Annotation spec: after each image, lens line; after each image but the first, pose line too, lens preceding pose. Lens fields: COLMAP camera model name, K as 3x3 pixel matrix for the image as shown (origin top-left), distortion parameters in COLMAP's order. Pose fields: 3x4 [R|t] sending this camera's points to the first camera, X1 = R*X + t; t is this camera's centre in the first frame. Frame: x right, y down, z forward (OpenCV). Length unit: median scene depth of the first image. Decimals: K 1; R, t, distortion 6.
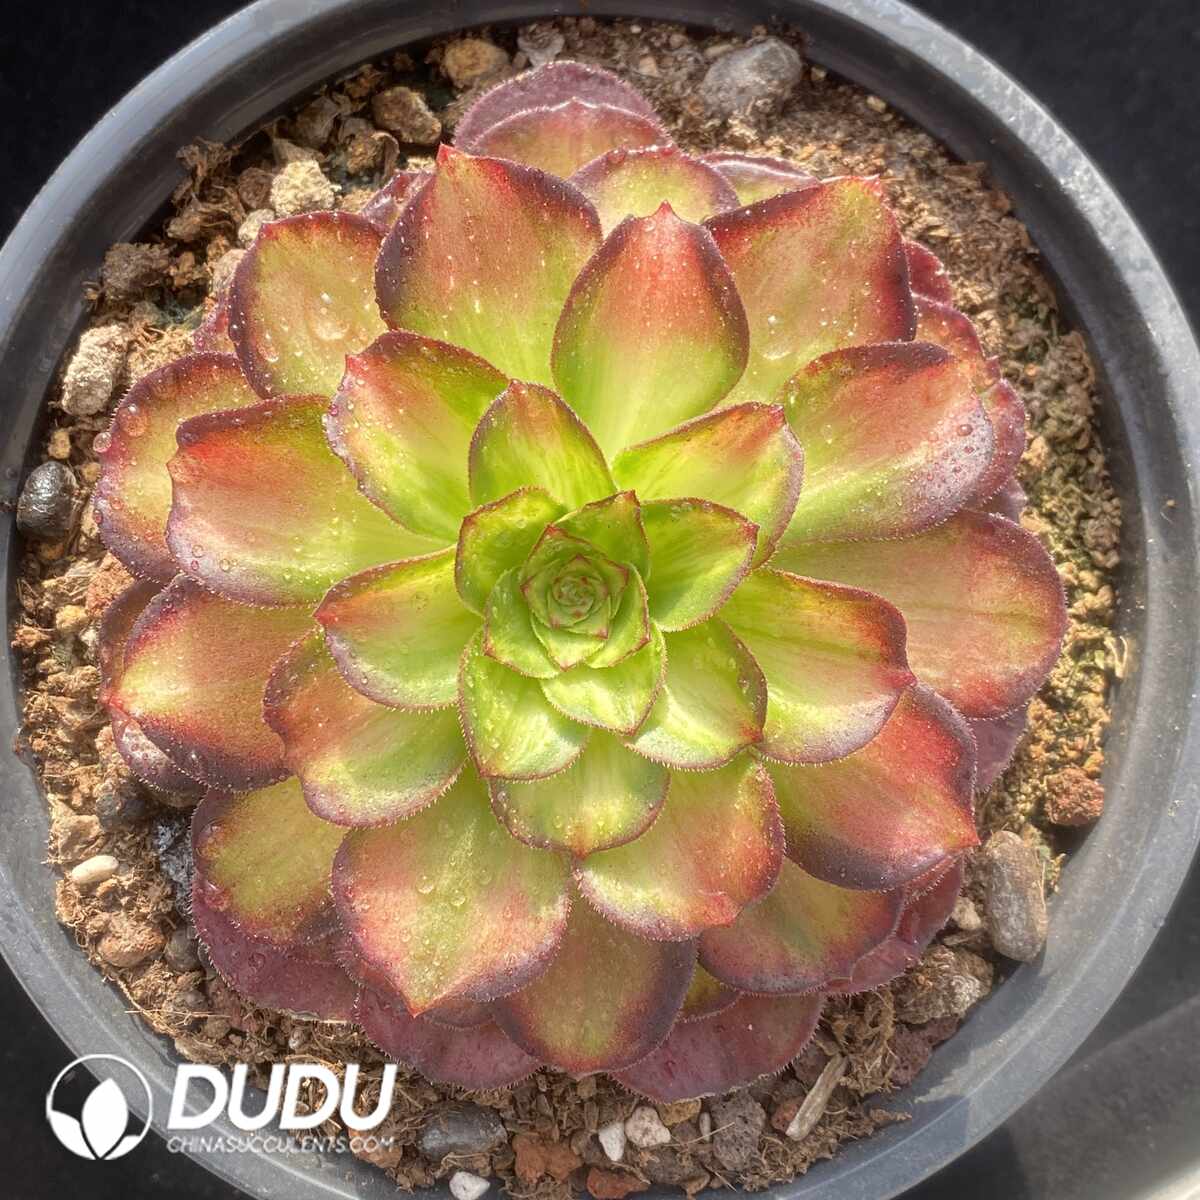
lens RADIAL K [[1910.4, 0, 600.0], [0, 1910.4, 600.0], [0, 0, 1]] dist [0.063347, -0.113583]
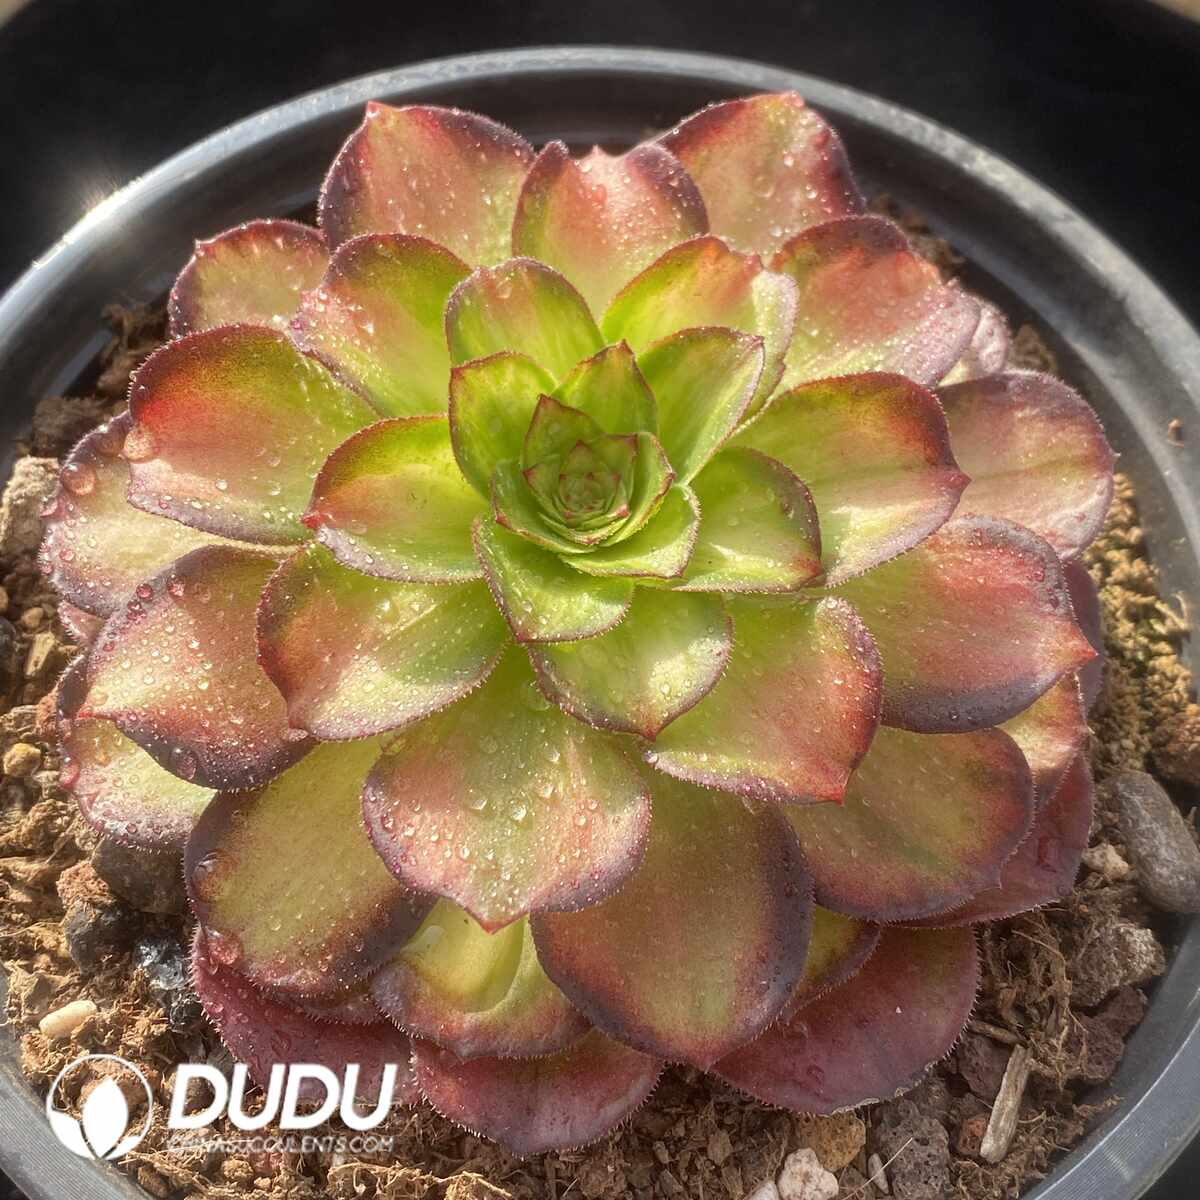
lens RADIAL K [[1902.4, 0, 590.9], [0, 1902.4, 572.3], [0, 0, 1]] dist [0.193233, -0.798471]
pose [[0.980390, -0.172290, 0.095665, -0.092559], [0.197067, 0.858491, -0.473454, 0.413218], [-0.000556, 0.483022, 0.875608, 0.198123]]
